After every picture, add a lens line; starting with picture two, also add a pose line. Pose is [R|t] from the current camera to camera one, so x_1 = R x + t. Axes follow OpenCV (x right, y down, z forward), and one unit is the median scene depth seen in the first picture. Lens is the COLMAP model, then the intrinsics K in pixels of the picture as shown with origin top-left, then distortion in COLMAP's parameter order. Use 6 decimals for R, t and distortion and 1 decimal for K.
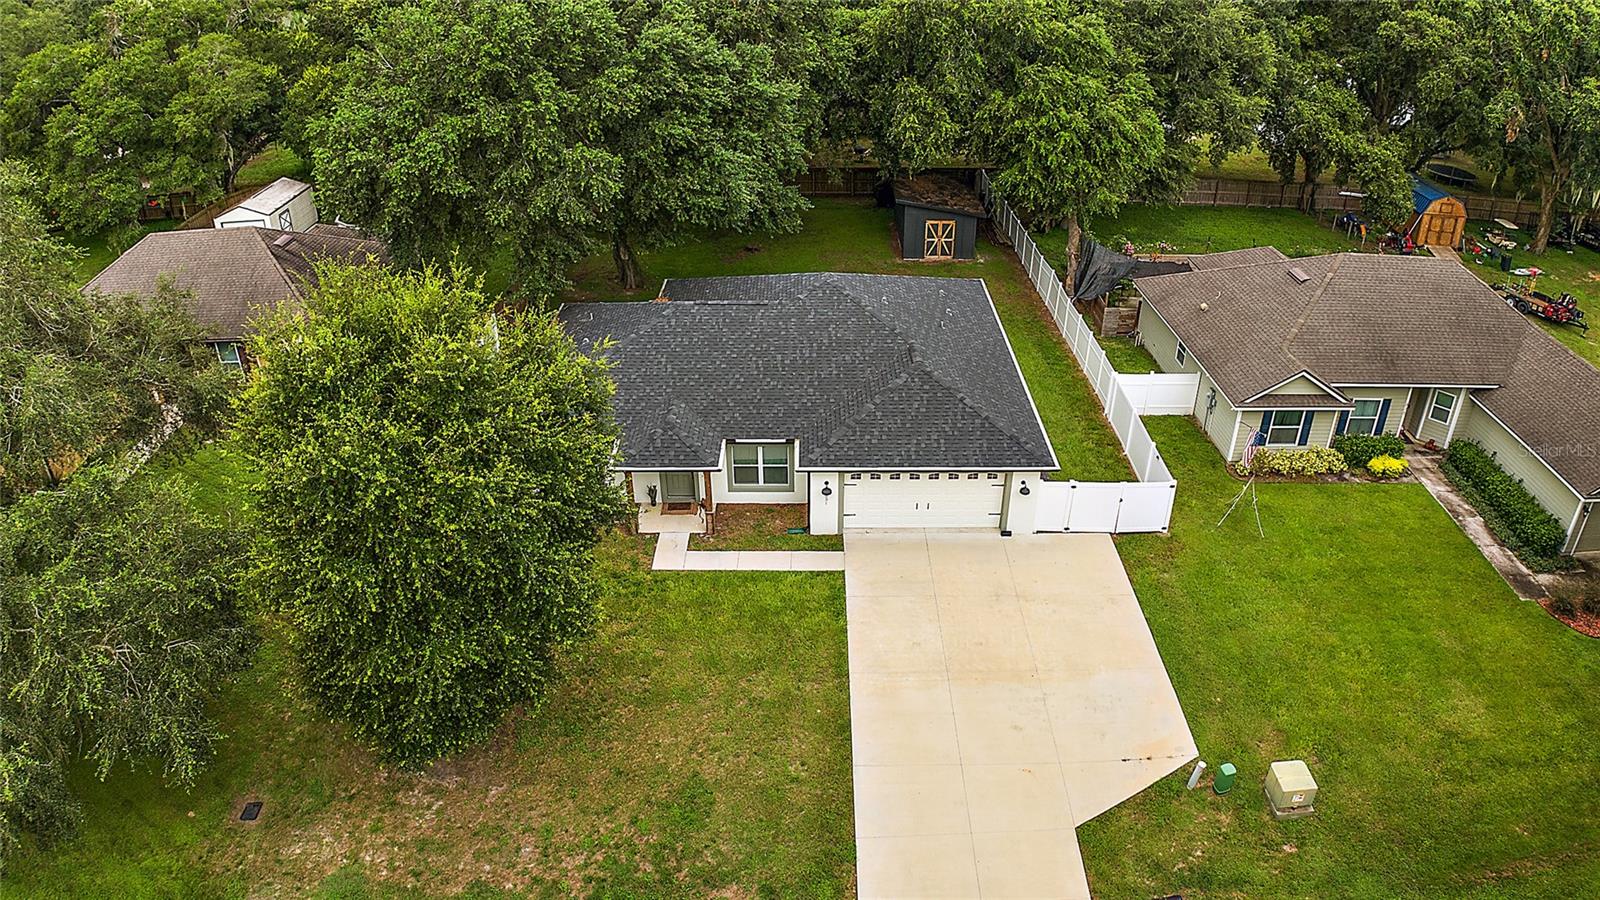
lens RADIAL K [[969.8, 0, 794.5], [0, 969.8, 448.2], [0, 0, 1]] dist [-0.152994, 0.000825]
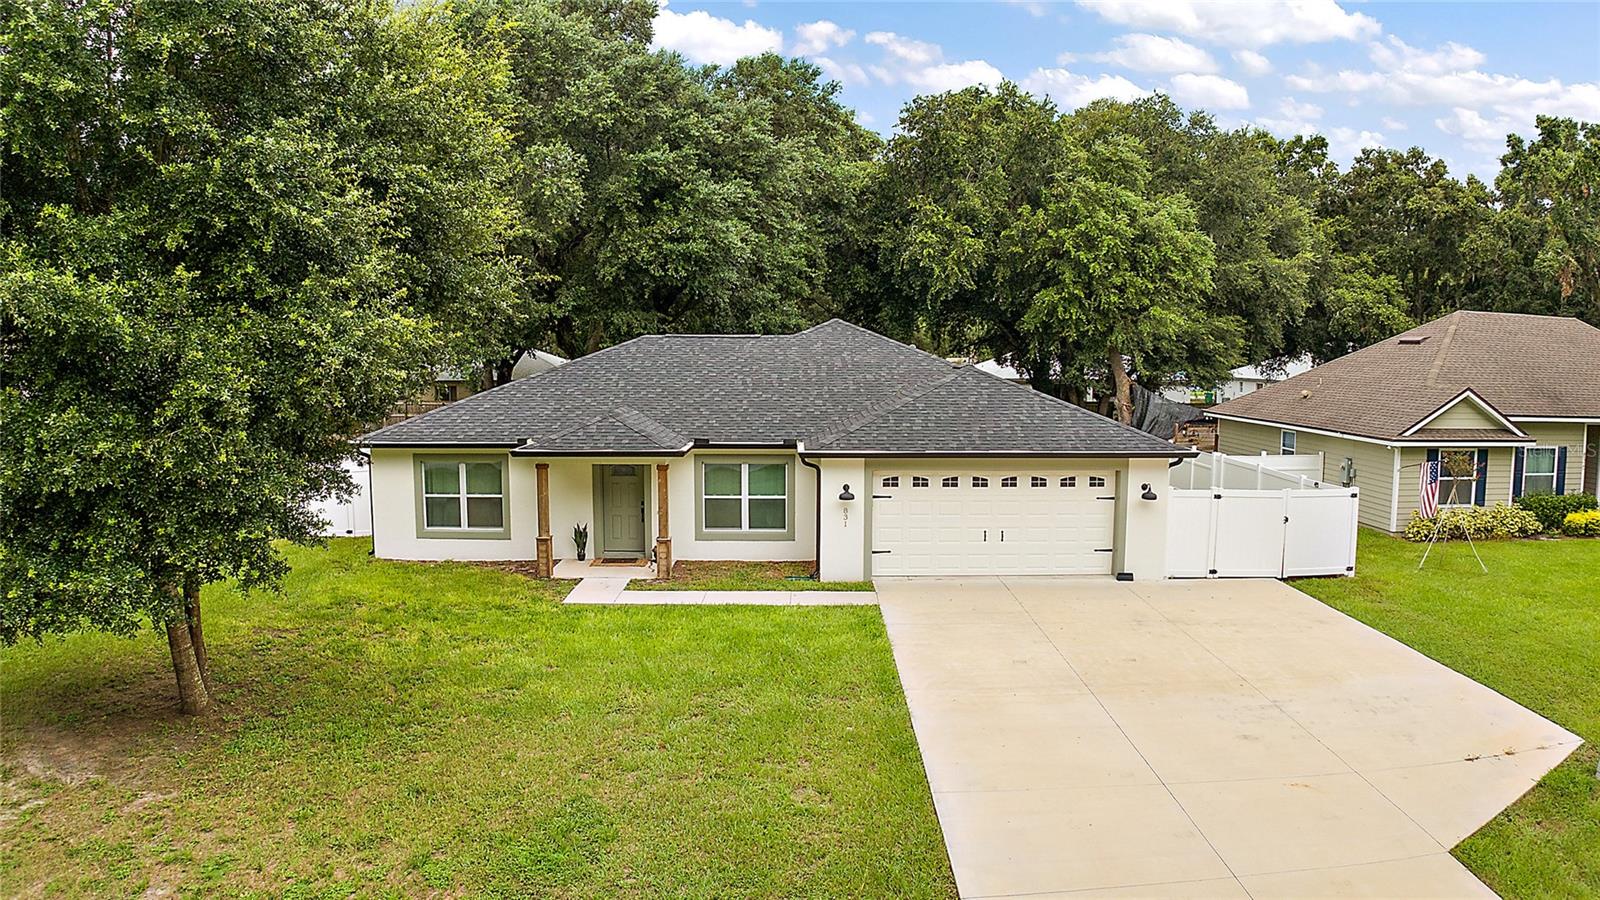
lens RADIAL K [[969.8, 0, 808.4], [0, 969.8, 451.0], [0, 0, 1]] dist [-0.152994, 0.000825]
pose [[0.999694, 0.010425, 0.022444, -0.006625], [0.000008, 0.906796, -0.421569, 0.268810], [-0.024747, 0.421440, 0.906519, 0.375757]]
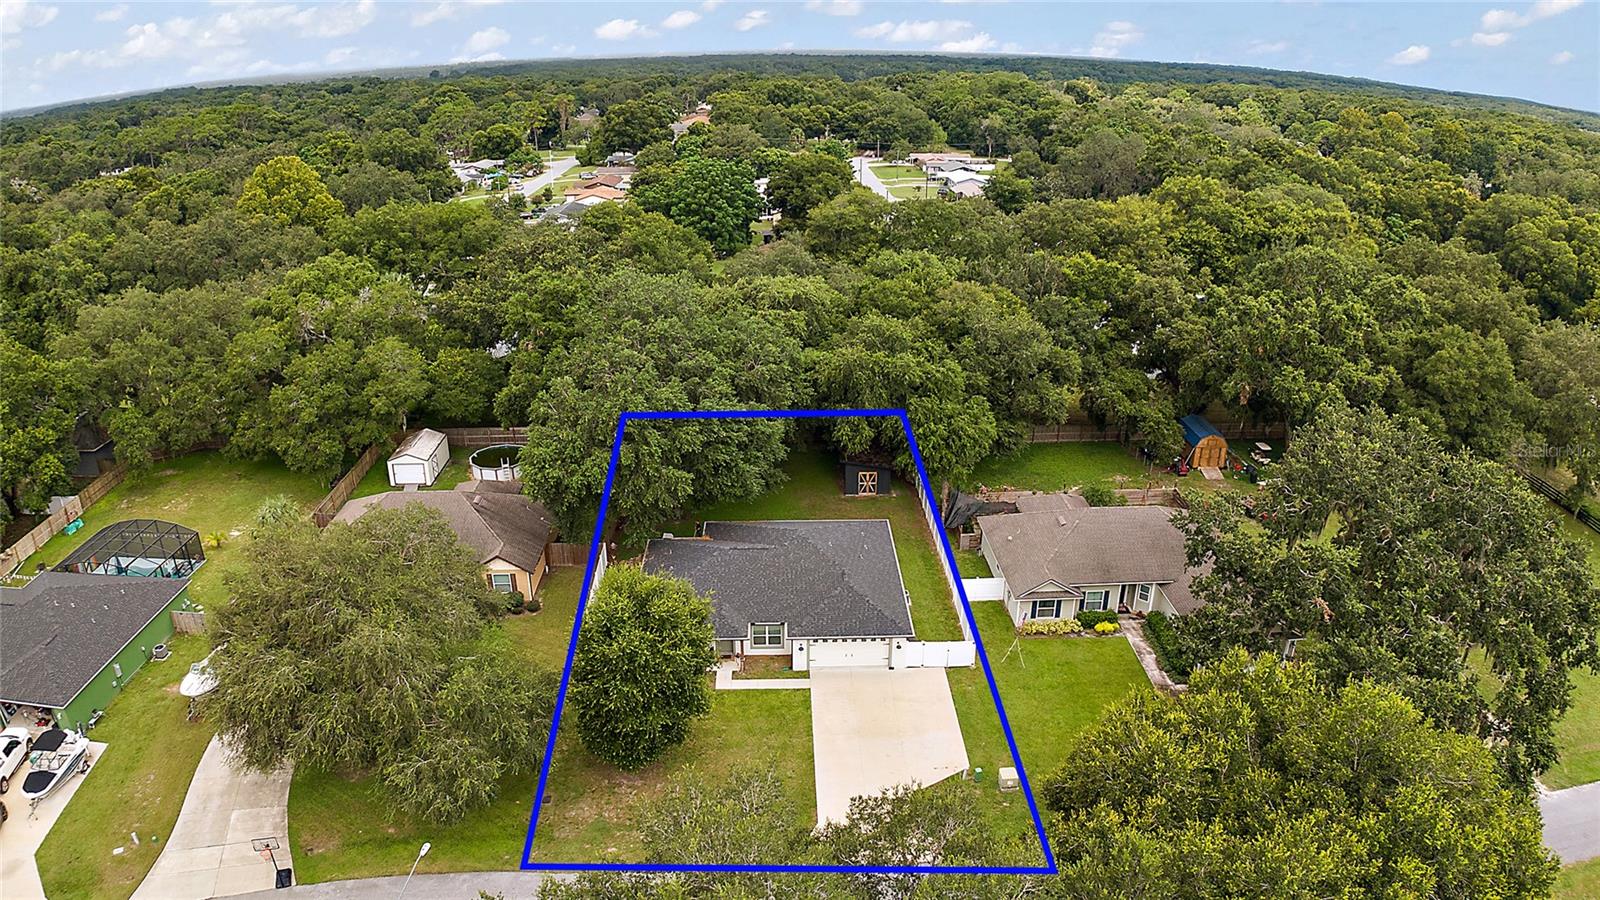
lens RADIAL K [[969.8, 0, 807.6], [0, 969.8, 457.5], [0, 0, 1]] dist [-0.152994, 0.000825]
pose [[0.998668, -0.005628, 0.051298, -0.050928], [0.012225, 0.991541, -0.129214, -0.085804], [-0.050136, 0.129669, 0.990289, -0.980468]]
